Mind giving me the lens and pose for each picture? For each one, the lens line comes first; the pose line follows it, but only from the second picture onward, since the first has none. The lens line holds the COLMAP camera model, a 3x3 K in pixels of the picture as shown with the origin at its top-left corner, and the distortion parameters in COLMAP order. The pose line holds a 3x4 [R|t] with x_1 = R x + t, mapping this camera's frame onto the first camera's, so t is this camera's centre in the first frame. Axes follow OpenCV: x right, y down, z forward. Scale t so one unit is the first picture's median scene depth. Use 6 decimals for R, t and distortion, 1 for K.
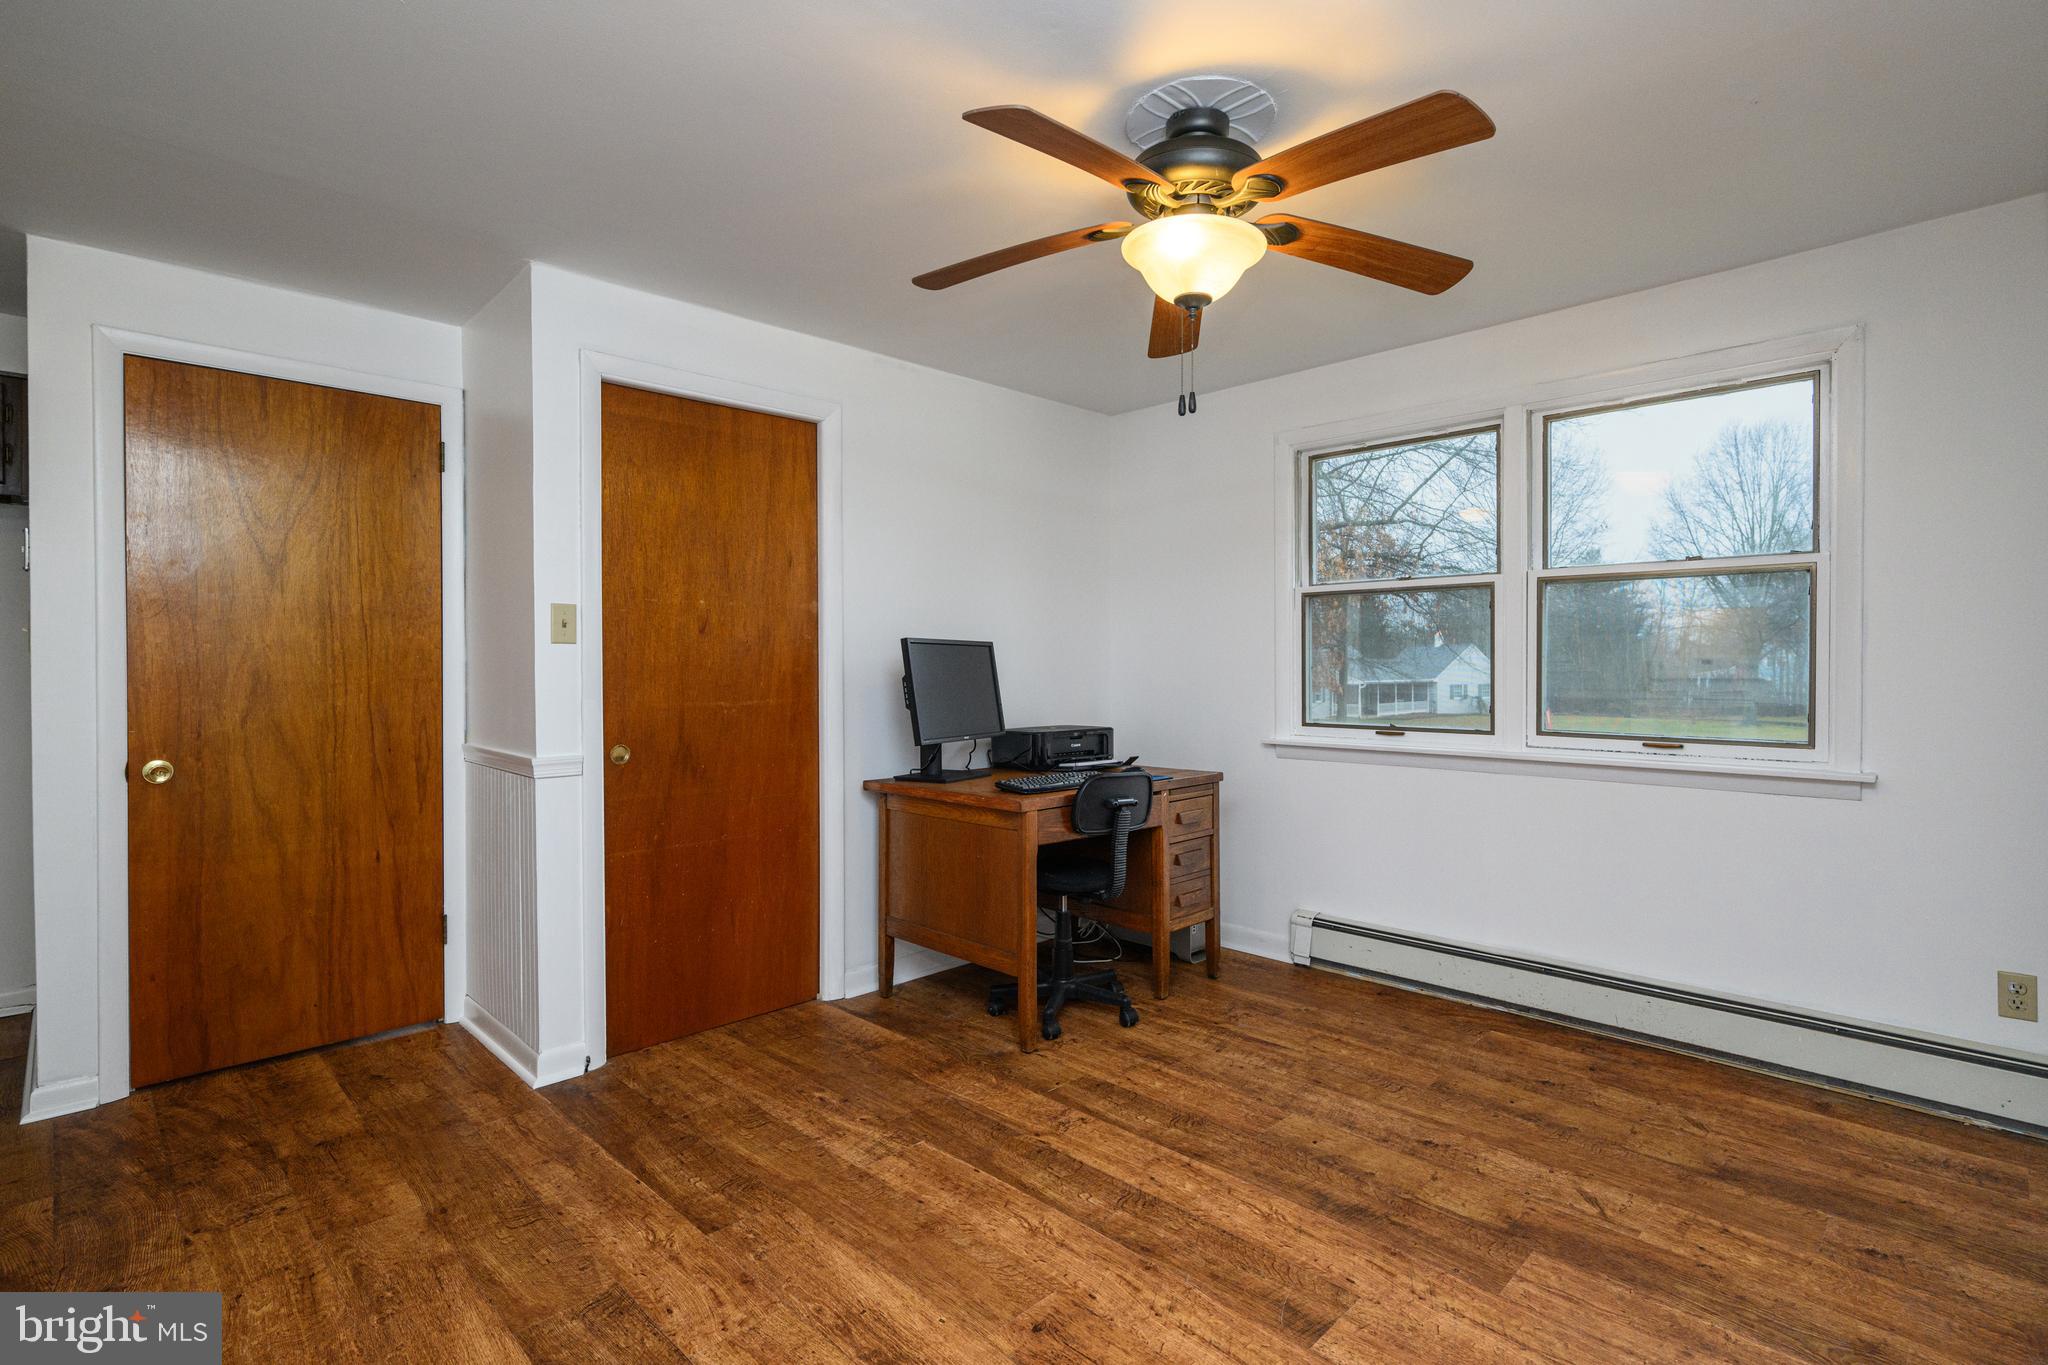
lens RADIAL K [[998.3, 0, 1024.0], [0, 998.3, 682.5], [0, 0, 1]] dist [-0.000754, -0.000277]
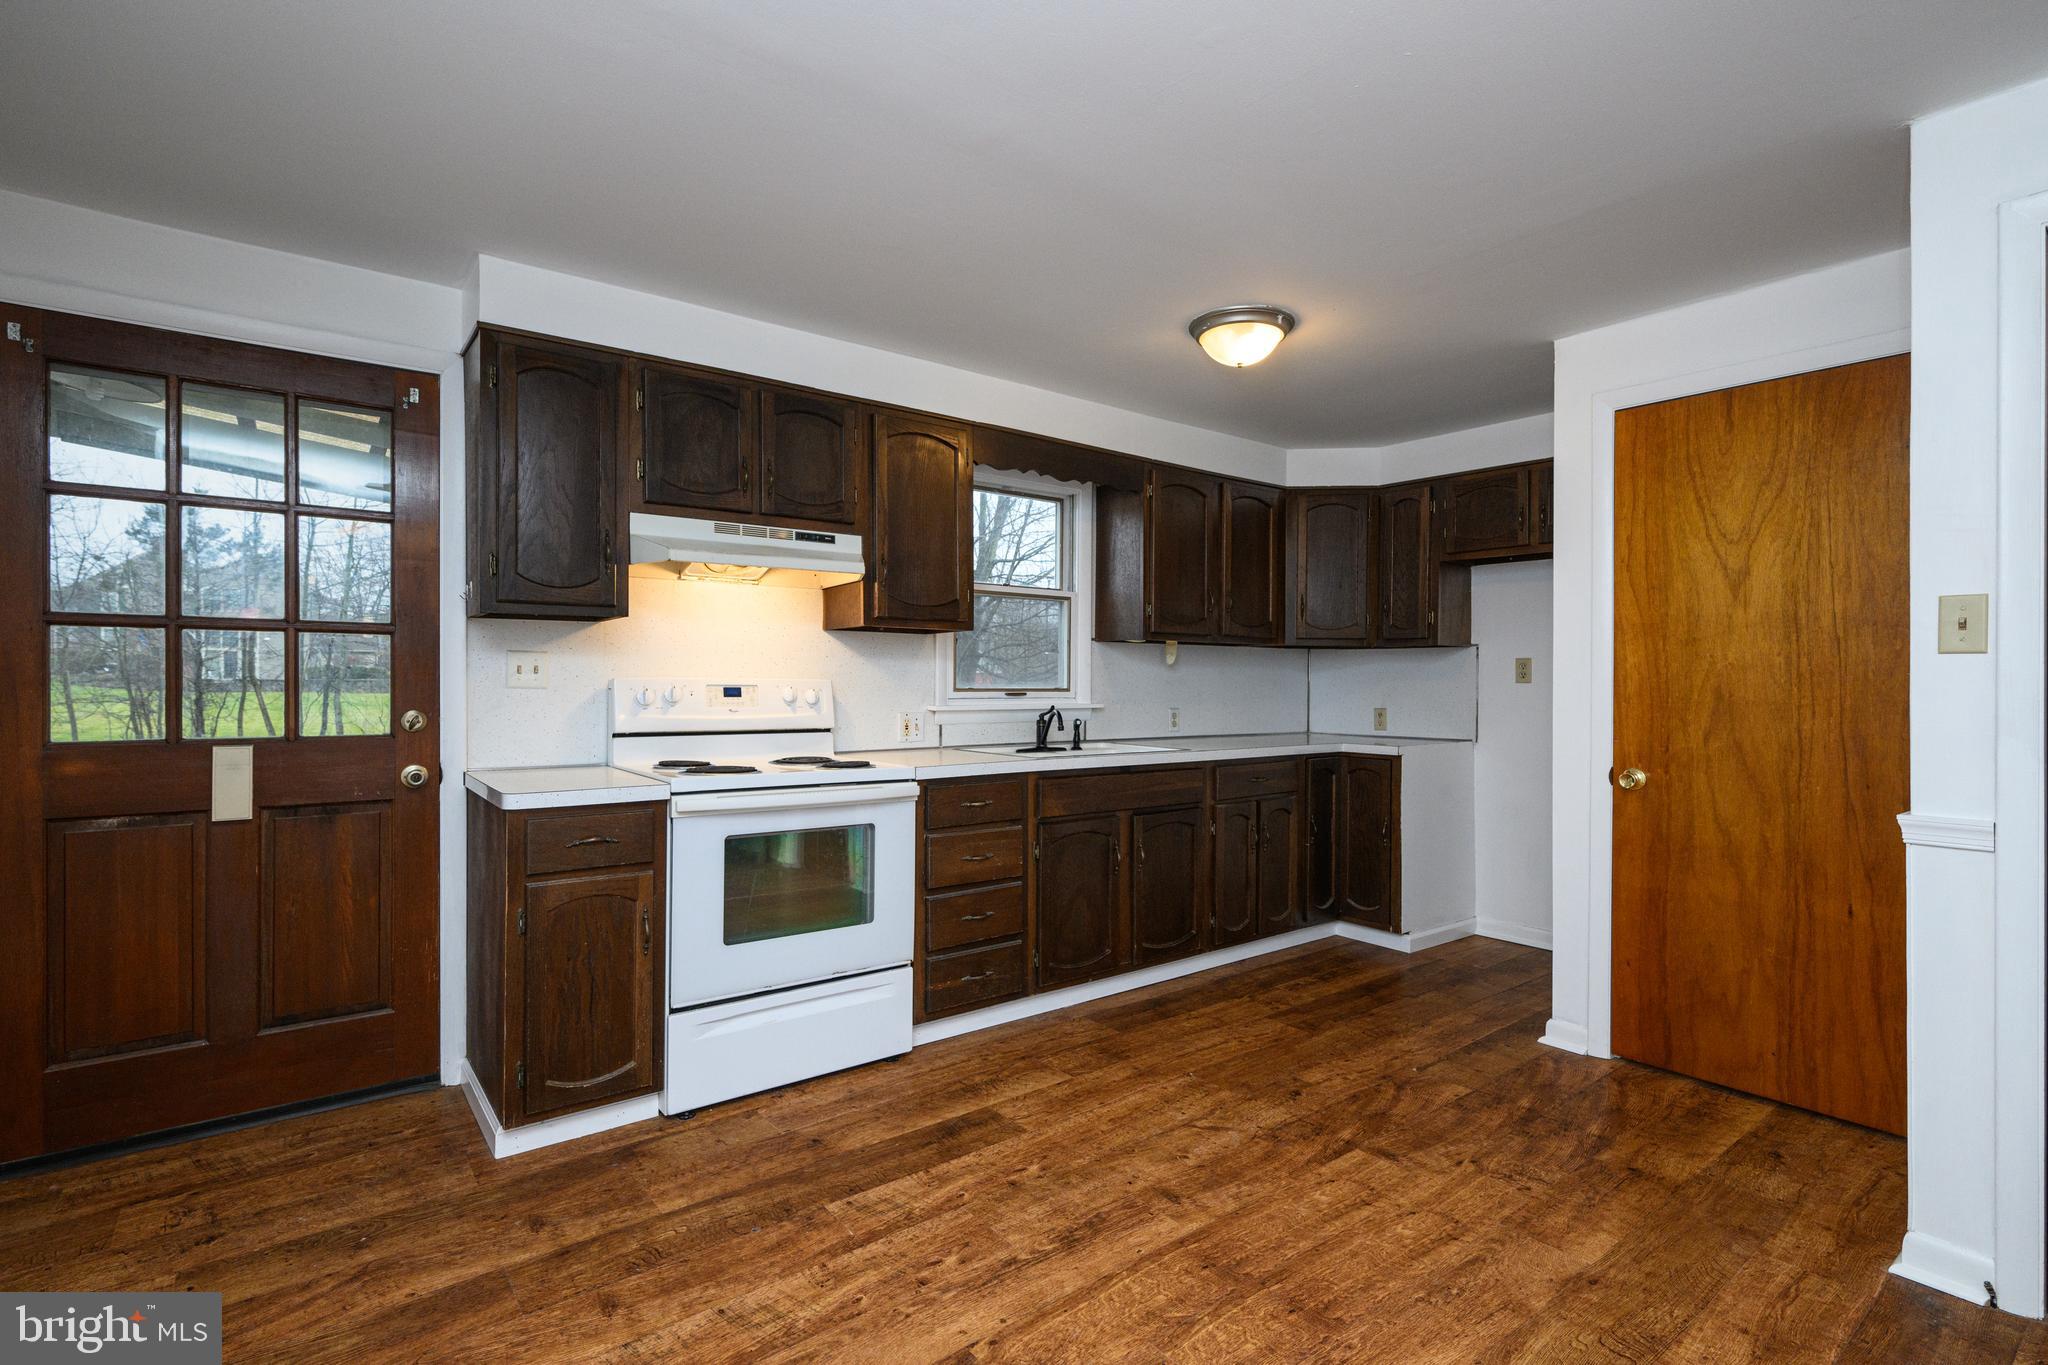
lens RADIAL K [[938.1, 0, 992.2], [0, 938.1, 690.5], [0, 0, 1]] dist [0.000058, 0.000225]
pose [[-0.131538, 0.010865, -0.991252, 0.241433], [-0.020262, 0.999702, 0.013646, -0.008378], [0.991104, 0.021879, -0.131278, 0.400970]]
